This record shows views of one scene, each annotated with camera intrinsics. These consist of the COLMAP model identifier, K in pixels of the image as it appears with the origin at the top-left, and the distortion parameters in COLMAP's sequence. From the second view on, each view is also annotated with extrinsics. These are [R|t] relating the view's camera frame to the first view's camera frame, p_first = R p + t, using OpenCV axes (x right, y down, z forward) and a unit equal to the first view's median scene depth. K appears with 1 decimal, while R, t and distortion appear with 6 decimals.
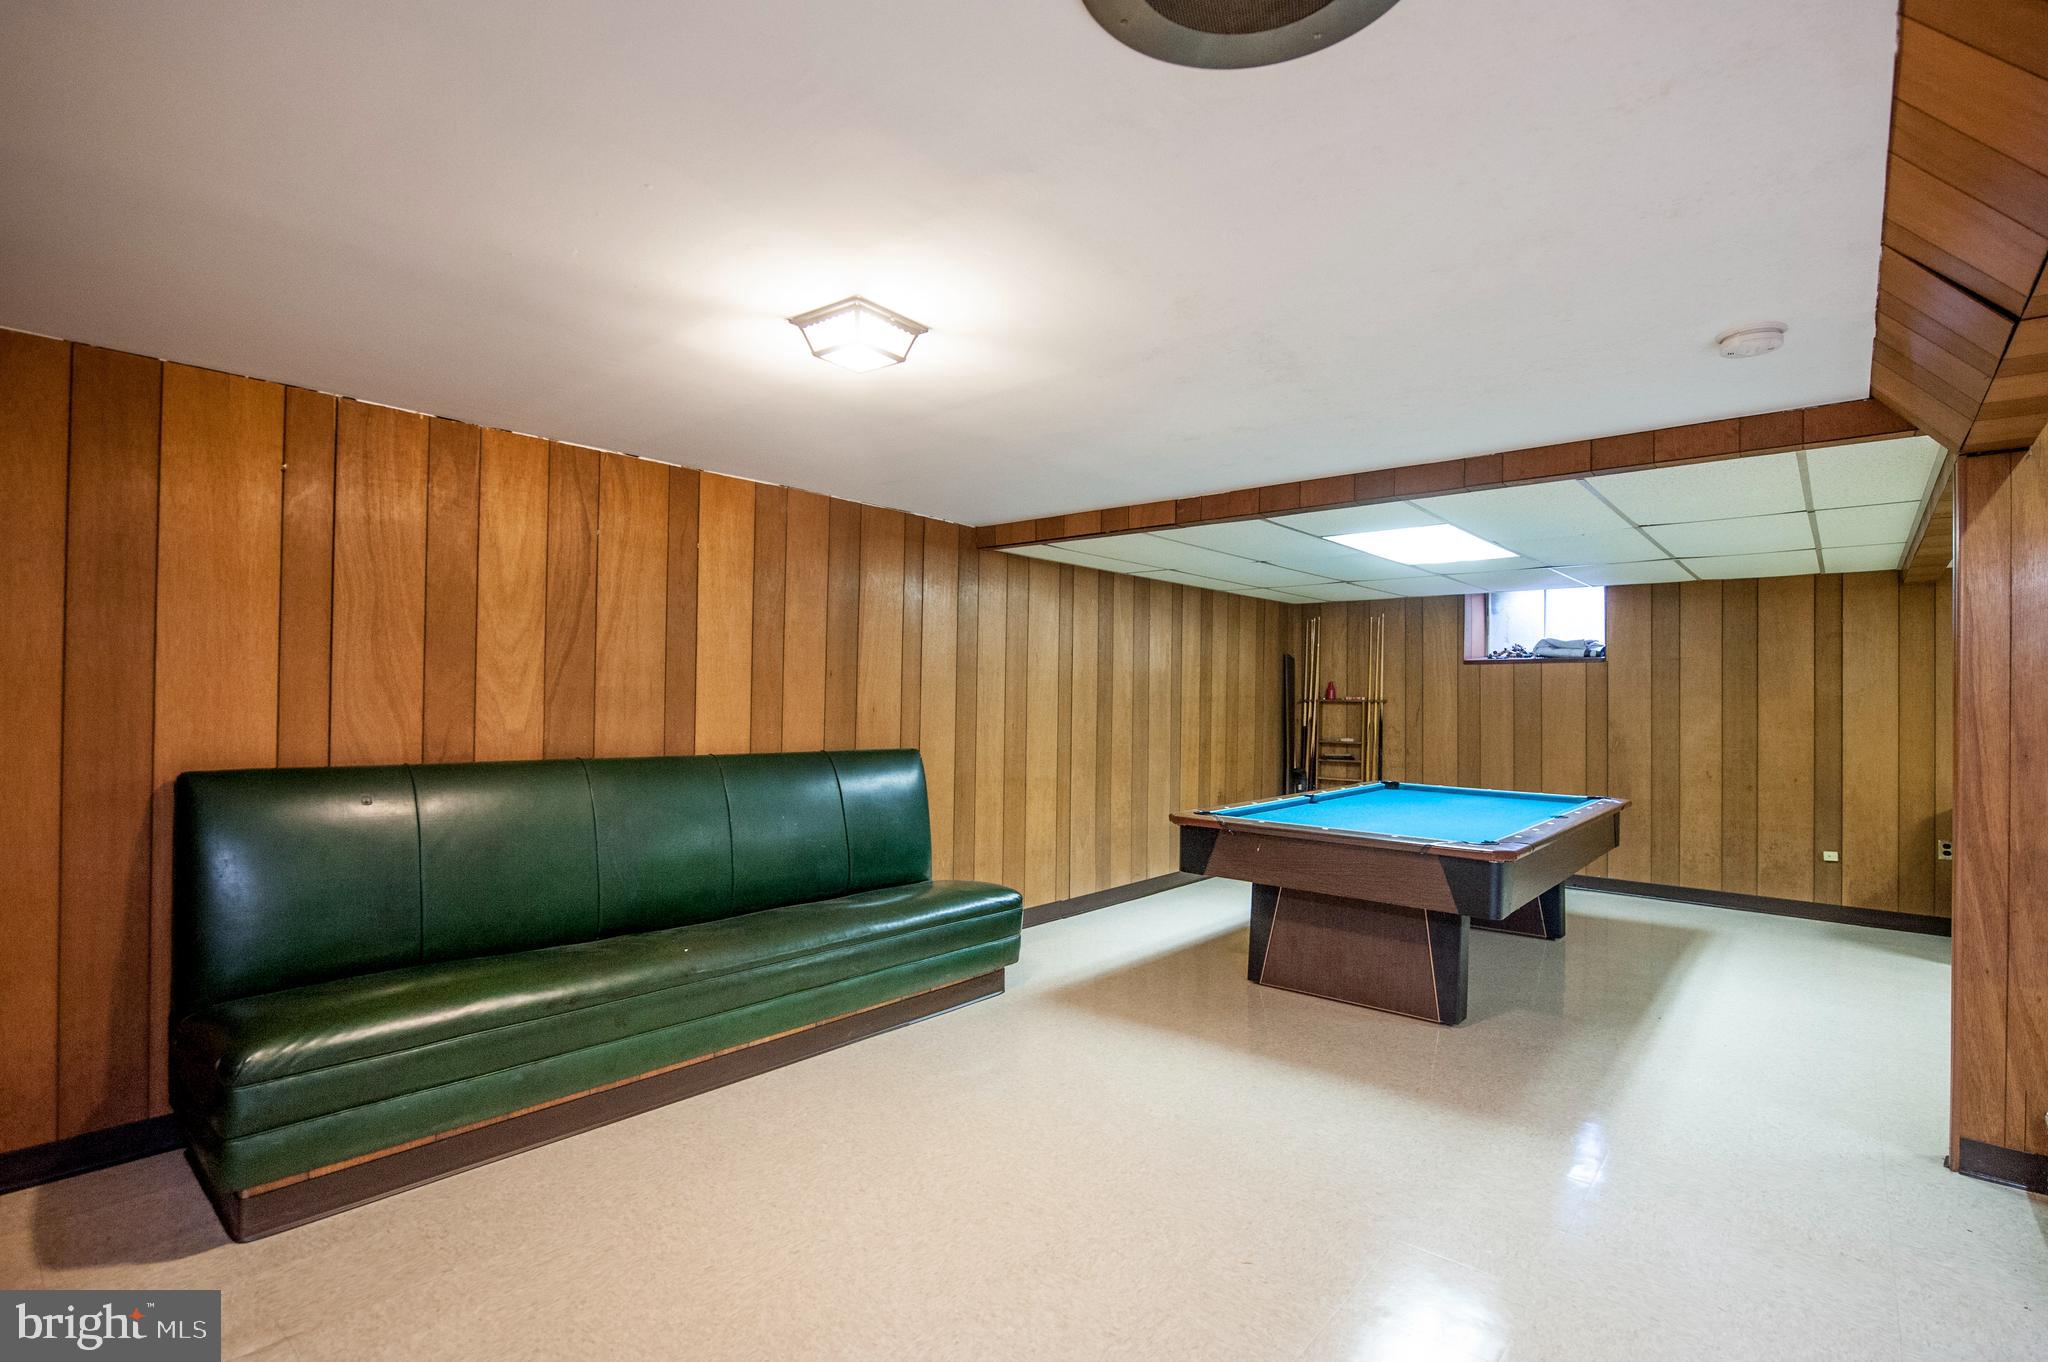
lens RADIAL K [[978.0, 0, 1021.1], [0, 978.0, 696.6], [0, 0, 1]] dist [0.000189, -0.001047]
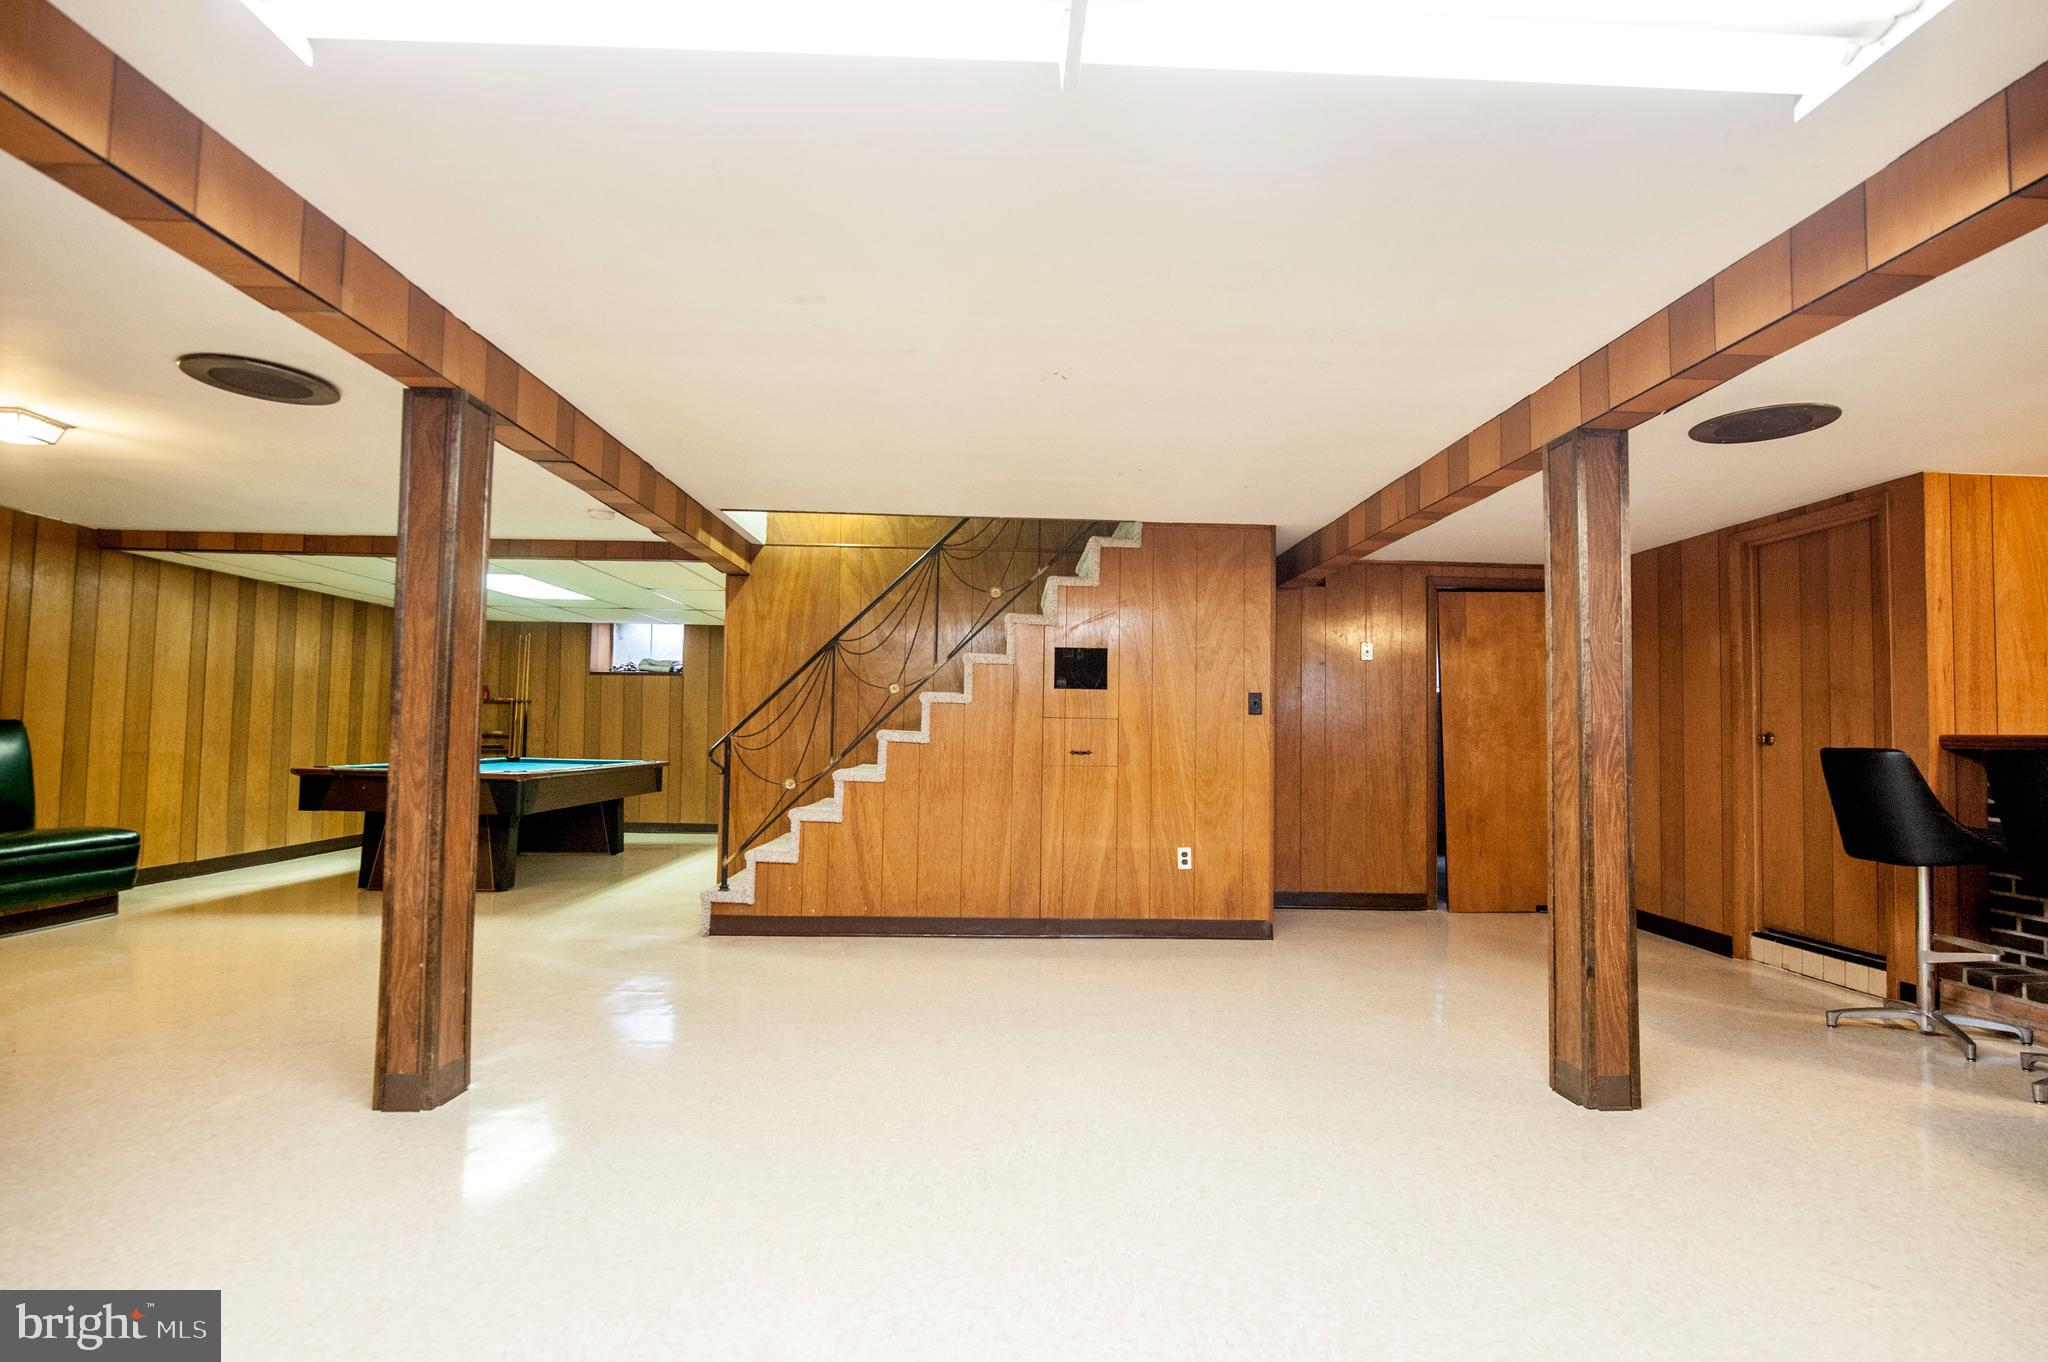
lens RADIAL K [[978.0, 0, 1021.1], [0, 978.0, 696.6], [0, 0, 1]] dist [0.000189, -0.001047]
pose [[0.746006, 0.028004, 0.665350, 0.003318], [-0.010839, 0.999494, -0.029915, 0.038190], [-0.665851, 0.015105, 0.745932, -0.487221]]
